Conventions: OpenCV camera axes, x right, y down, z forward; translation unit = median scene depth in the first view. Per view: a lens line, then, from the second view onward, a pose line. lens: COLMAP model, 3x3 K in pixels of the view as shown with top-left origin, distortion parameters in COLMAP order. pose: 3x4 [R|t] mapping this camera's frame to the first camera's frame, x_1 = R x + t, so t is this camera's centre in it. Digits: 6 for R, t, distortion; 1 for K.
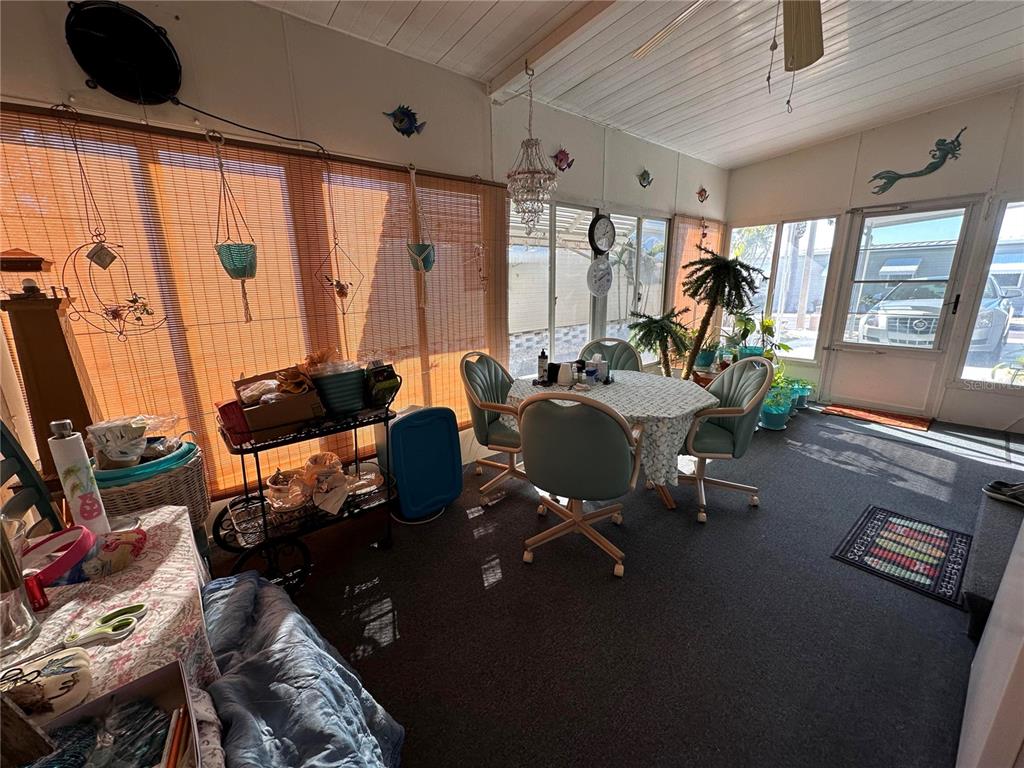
lens RADIAL K [[408.8, 0, 510.5], [0, 408.8, 385.0], [0, 0, 1]] dist [-0.002364, 0.000992]
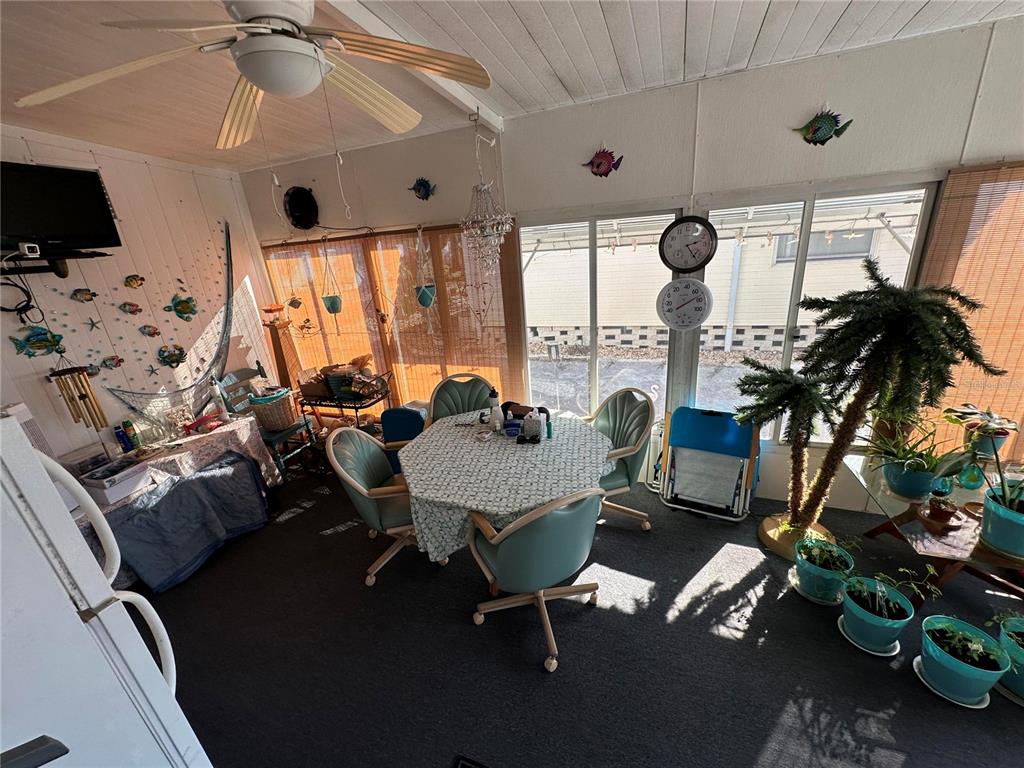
lens RADIAL K [[408.8, 0, 512.6], [0, 408.8, 385.0], [0, 0, 1]] dist [-0.002364, 0.000992]
pose [[0.493500, 0.270704, -0.826545, 0.692302], [-0.141849, 0.962656, 0.230589, -0.245175], [0.858101, 0.003449, 0.513470, 0.368205]]
